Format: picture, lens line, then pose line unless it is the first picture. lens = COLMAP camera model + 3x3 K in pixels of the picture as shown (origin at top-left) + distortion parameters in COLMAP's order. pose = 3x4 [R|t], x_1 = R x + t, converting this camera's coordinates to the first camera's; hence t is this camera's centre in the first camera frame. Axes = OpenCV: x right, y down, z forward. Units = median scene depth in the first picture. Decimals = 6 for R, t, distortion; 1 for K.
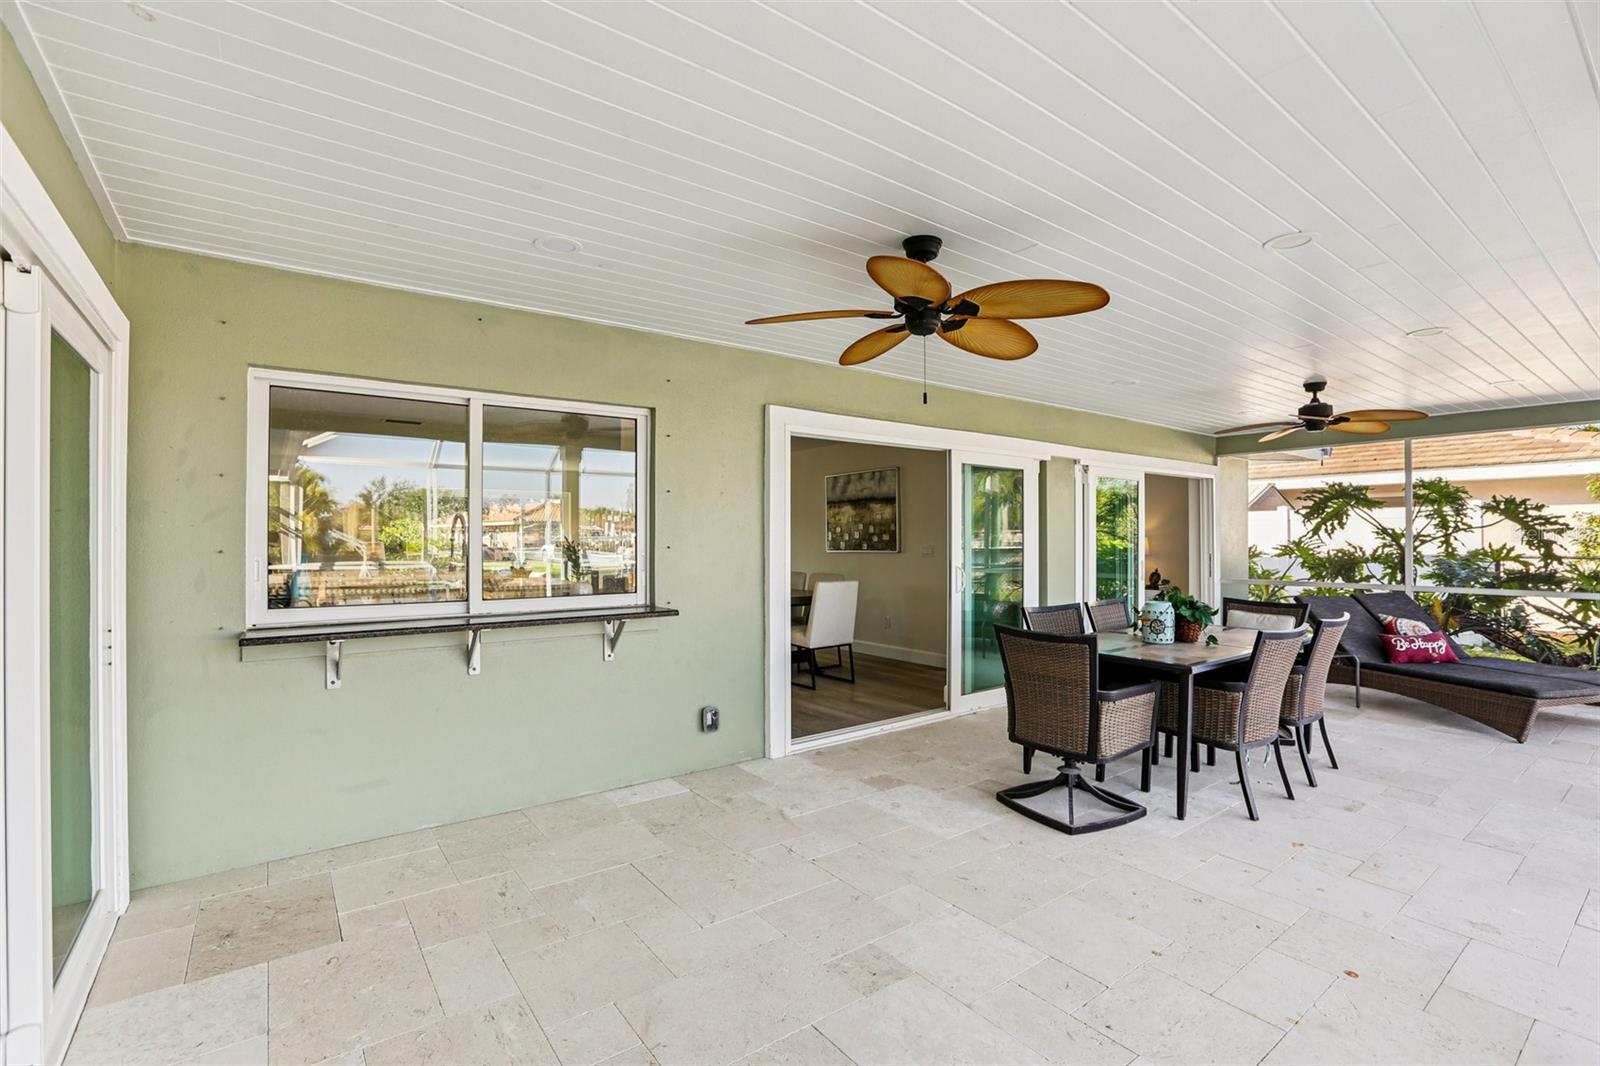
lens RADIAL K [[727.8, 0, 801.2], [0, 727.8, 534.0], [0, 0, 1]] dist [-0.041718, 0.013117]
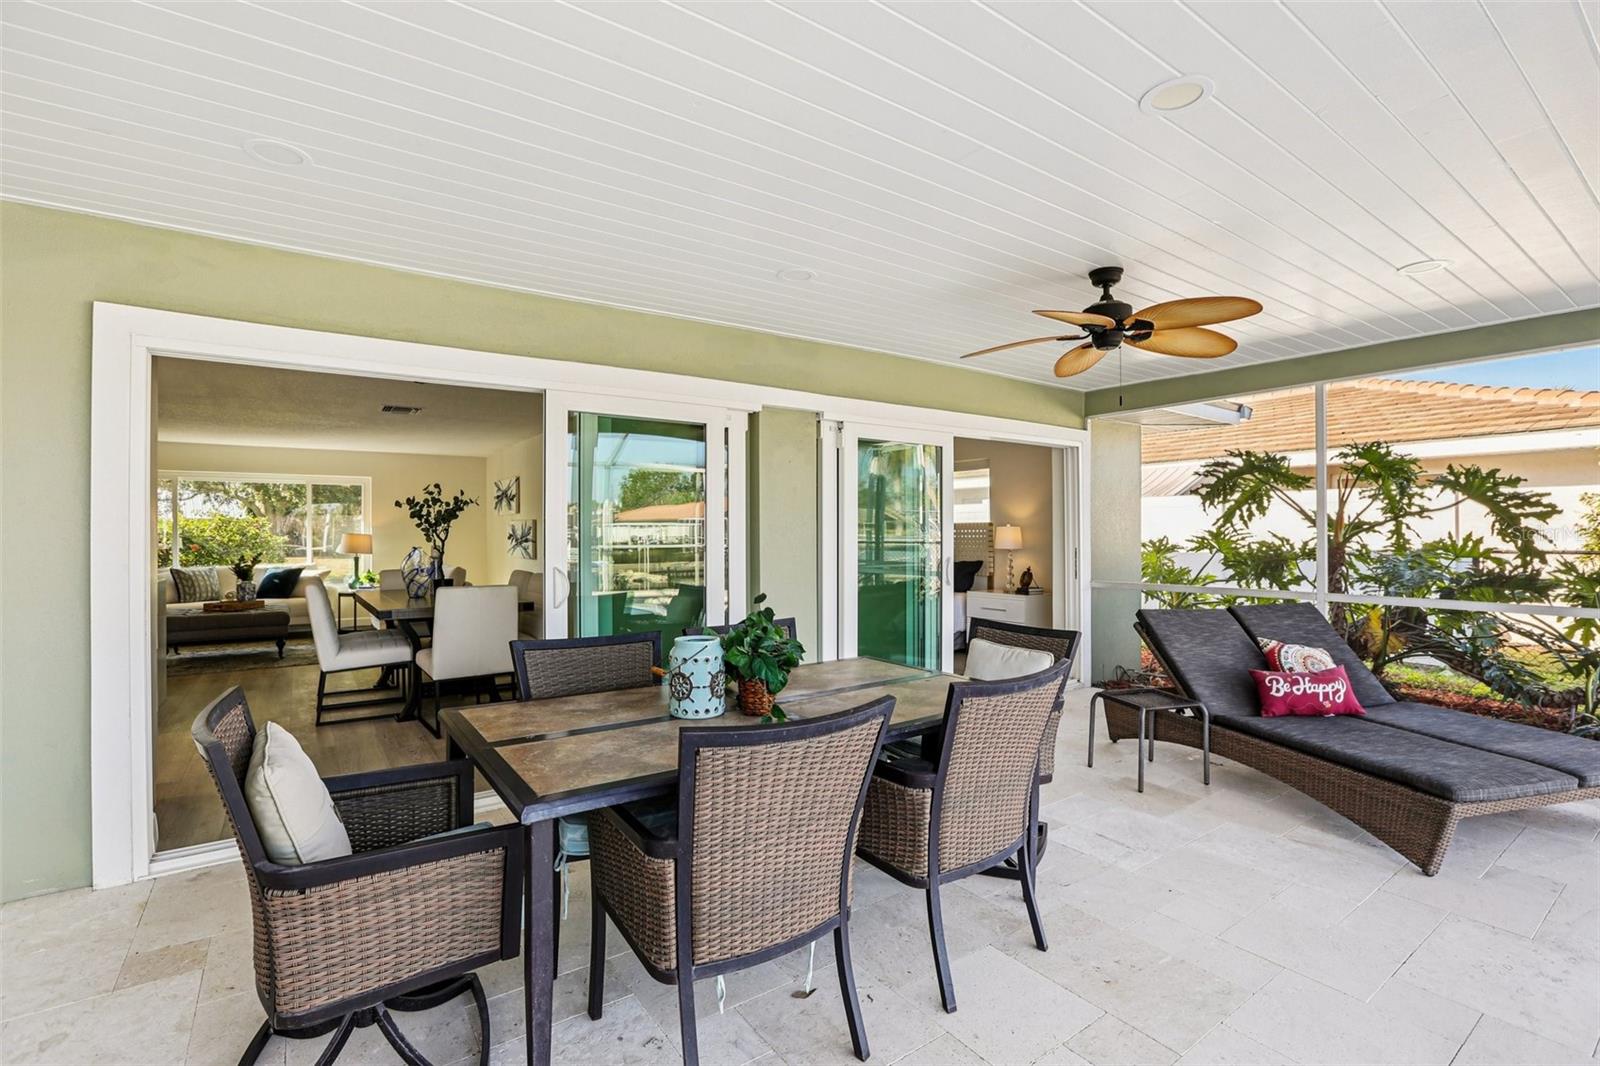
lens RADIAL K [[731.6, 0, 807.9], [0, 731.6, 532.8], [0, 0, 1]] dist [-0.014863, 0.000042]
pose [[0.999935, -0.001169, -0.011334, 0.328305], [0.001242, 0.999978, 0.006449, 0.007202], [0.011326, -0.006463, 0.999915, 0.257135]]
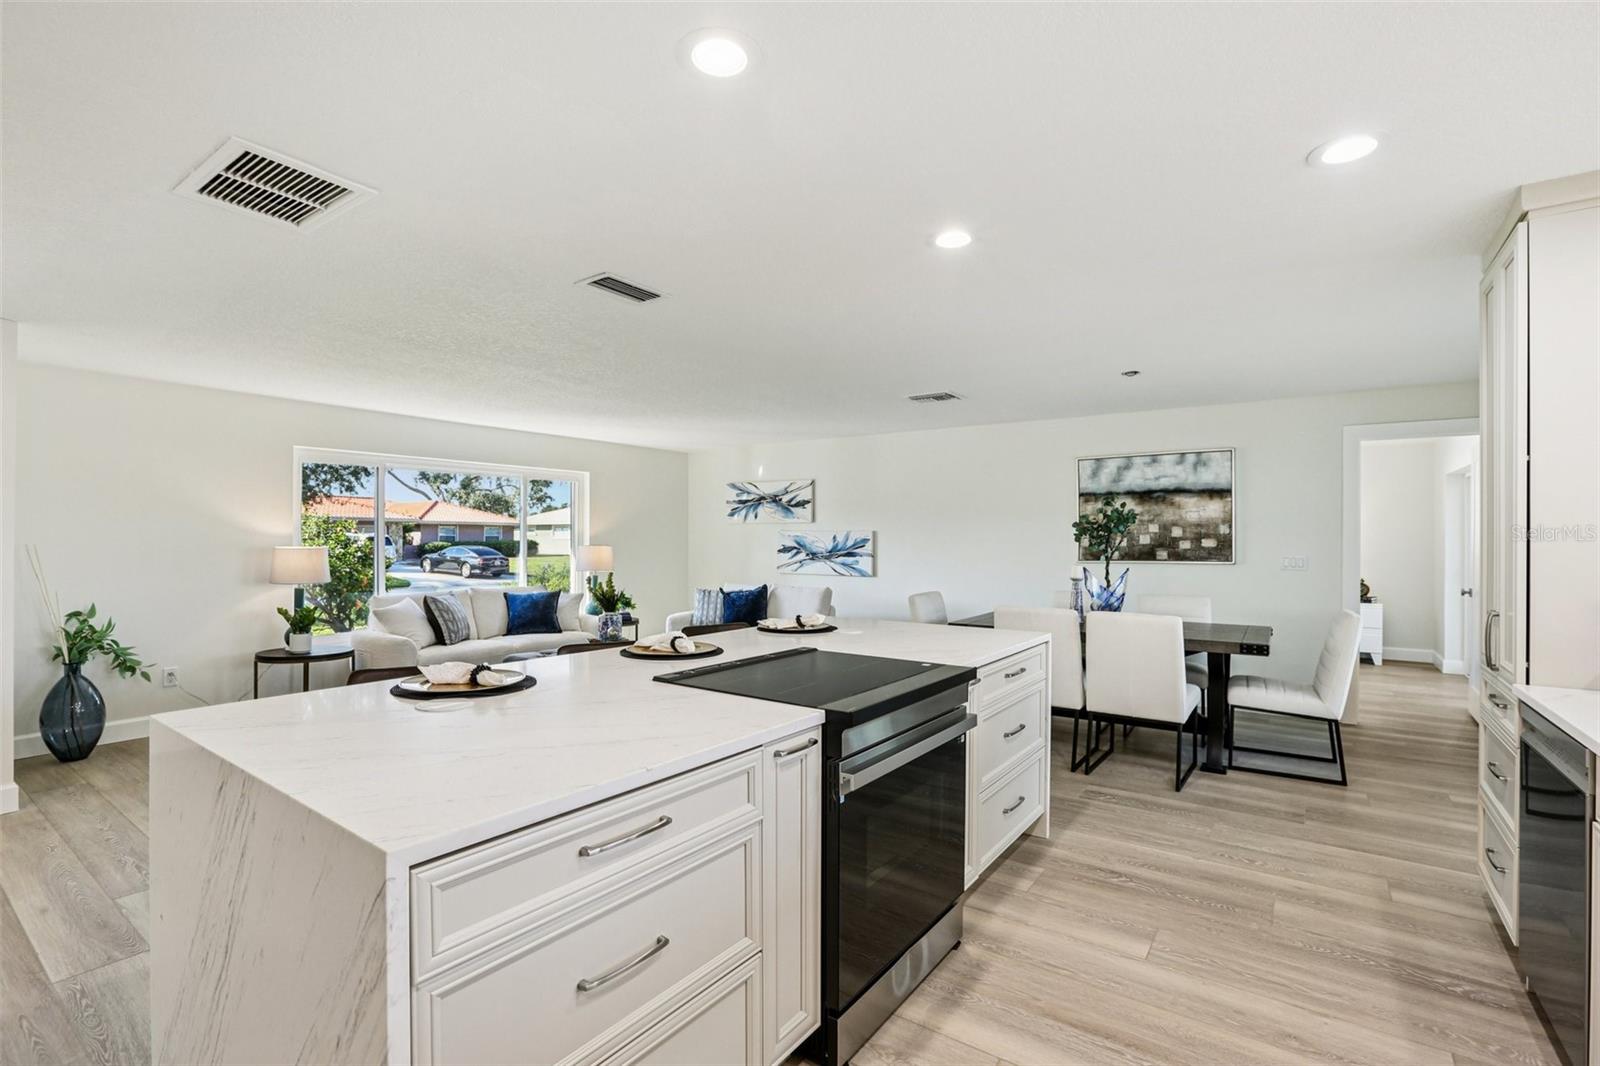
lens RADIAL K [[729.1, 0, 798.9], [0, 729.1, 540.6], [0, 0, 1]] dist [-0.058353, 0.022011]
pose [[0.952506, 0.004333, 0.304489, -0.554326], [-0.007166, 0.999941, 0.008185, -0.001412], [-0.304435, -0.009978, 0.952481, 0.494236]]
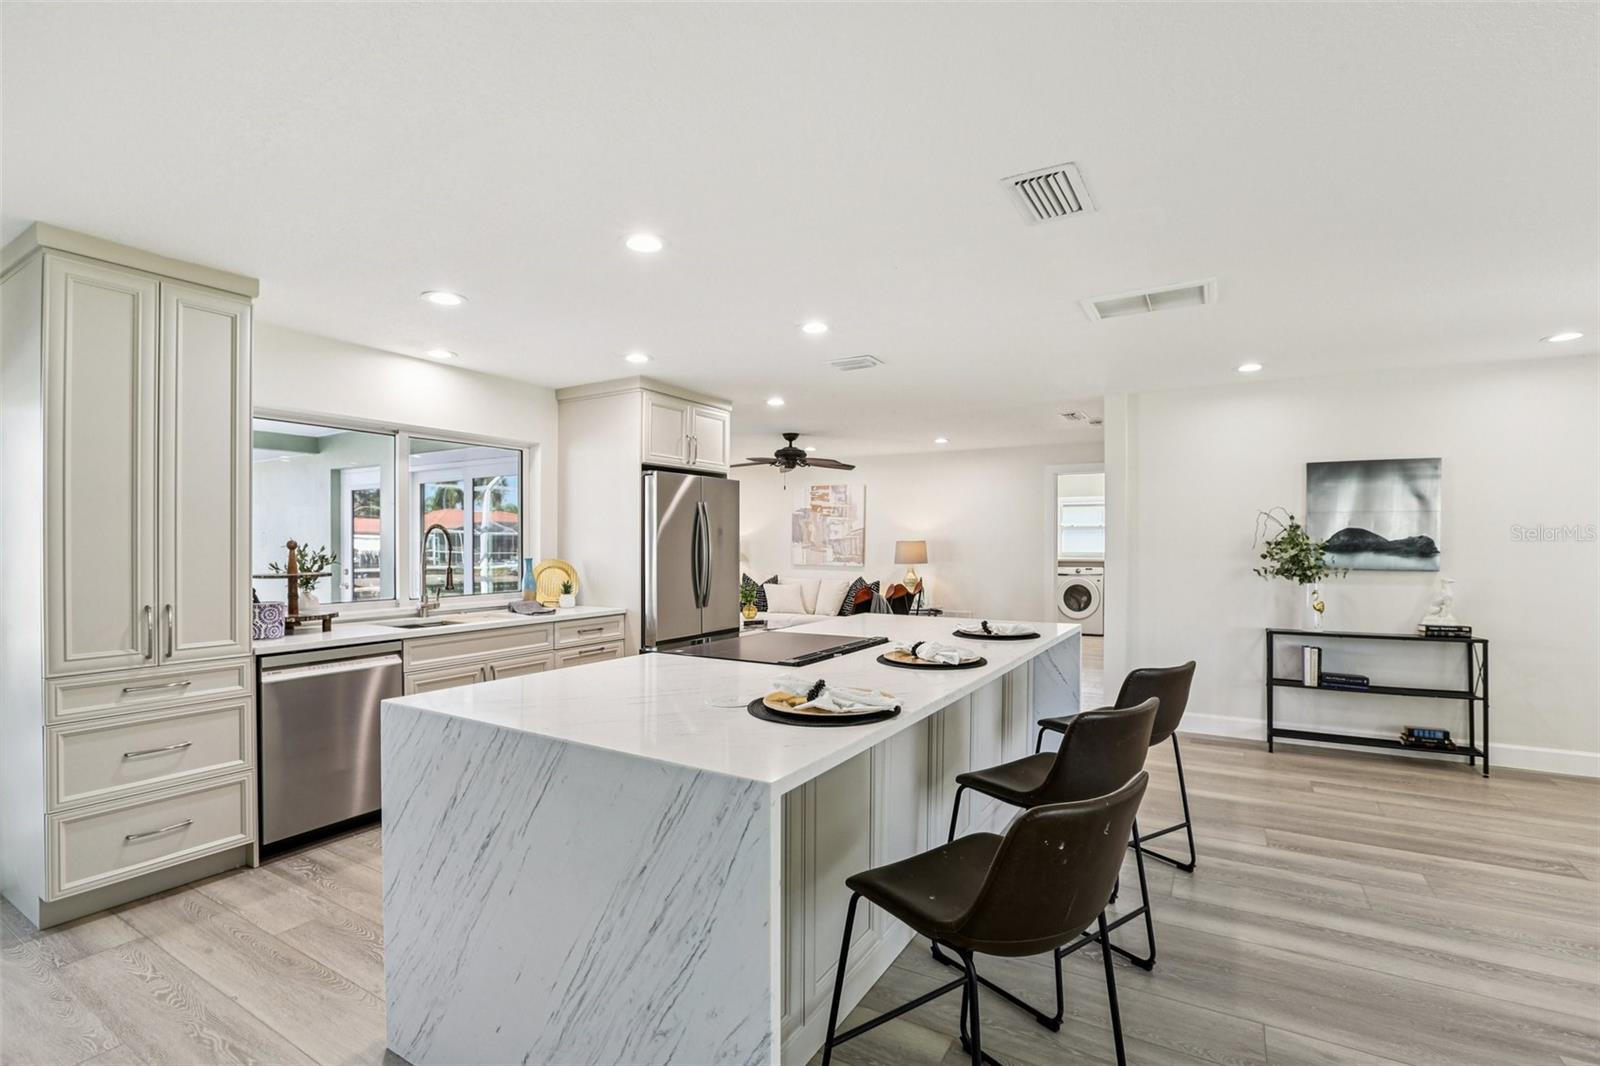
lens RADIAL K [[733.8, 0, 797.5], [0, 733.8, 541.6], [0, 0, 1]] dist [-0.059130, 0.020555]
pose [[-0.922051, 0.001346, -0.387067, -0.299193], [0.004531, 0.999963, -0.007315, 0.003838], [0.387042, -0.008499, -0.922023, 1.187482]]
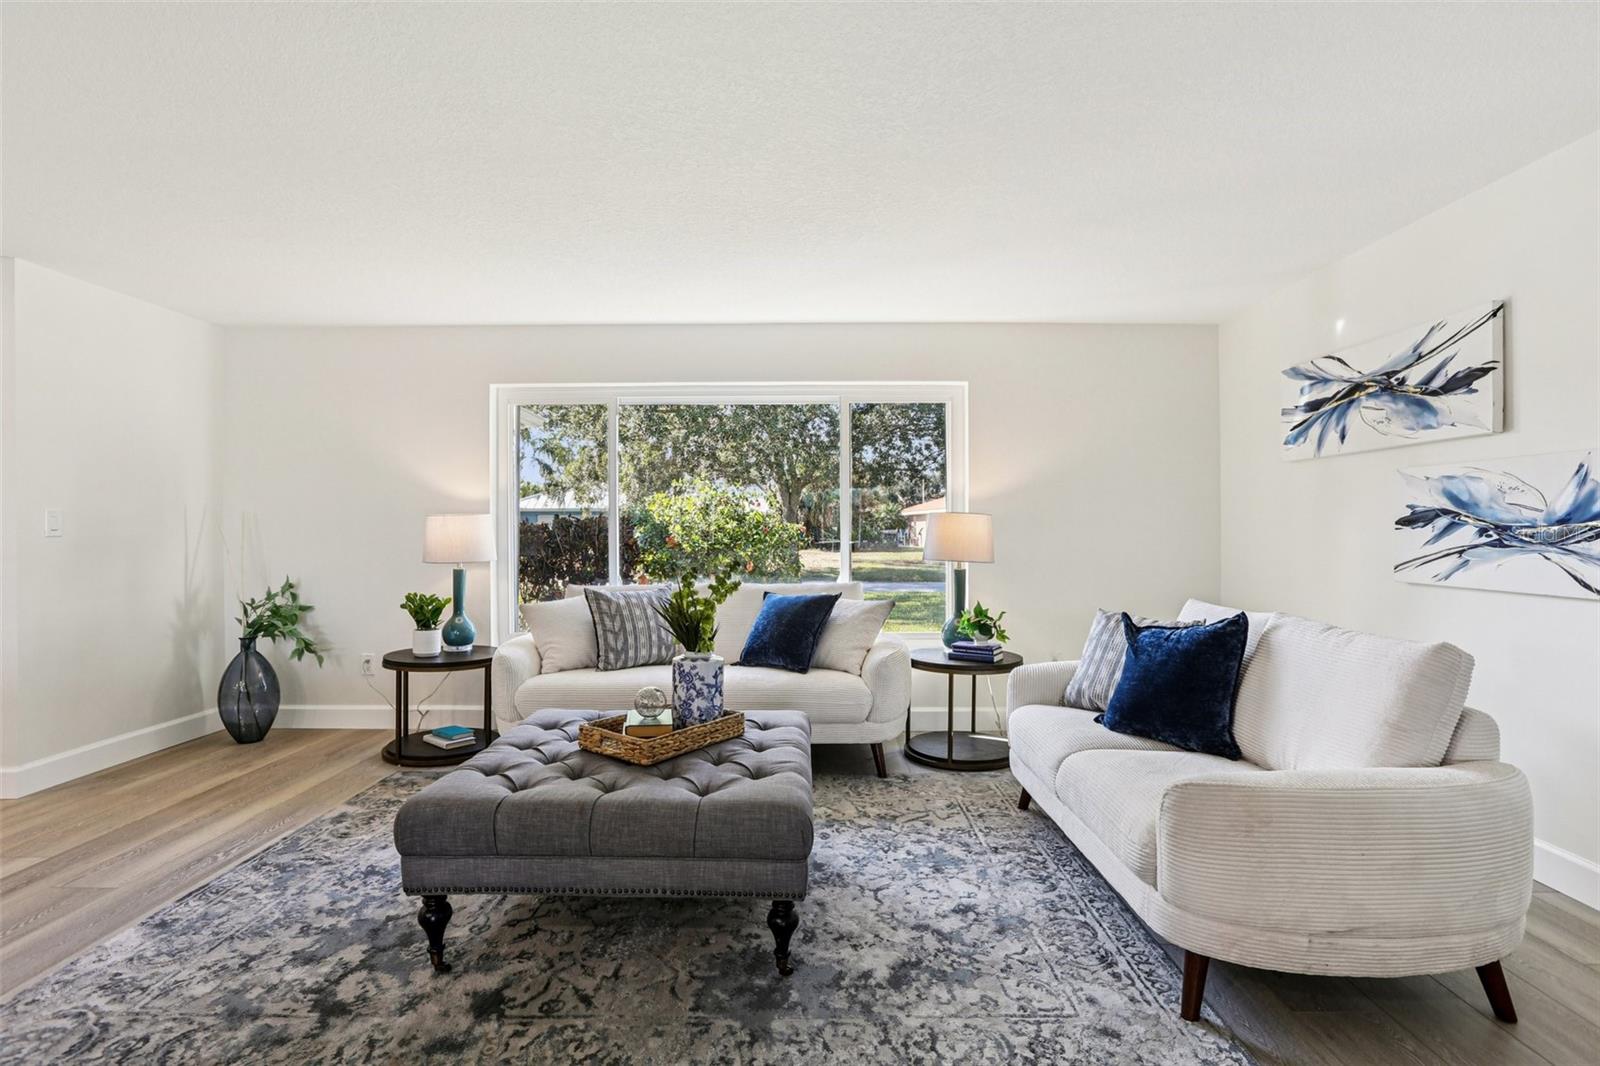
lens RADIAL K [[761.1, 0, 806.9], [0, 761.1, 533.0], [0, 0, 1]] dist [-0.046732, 0.016147]
pose [[0.798166, 0.003227, -0.602429, -0.247603], [0.005514, 0.999905, 0.012662, 0.023490], [0.602412, -0.013428, 0.798072, 1.051333]]
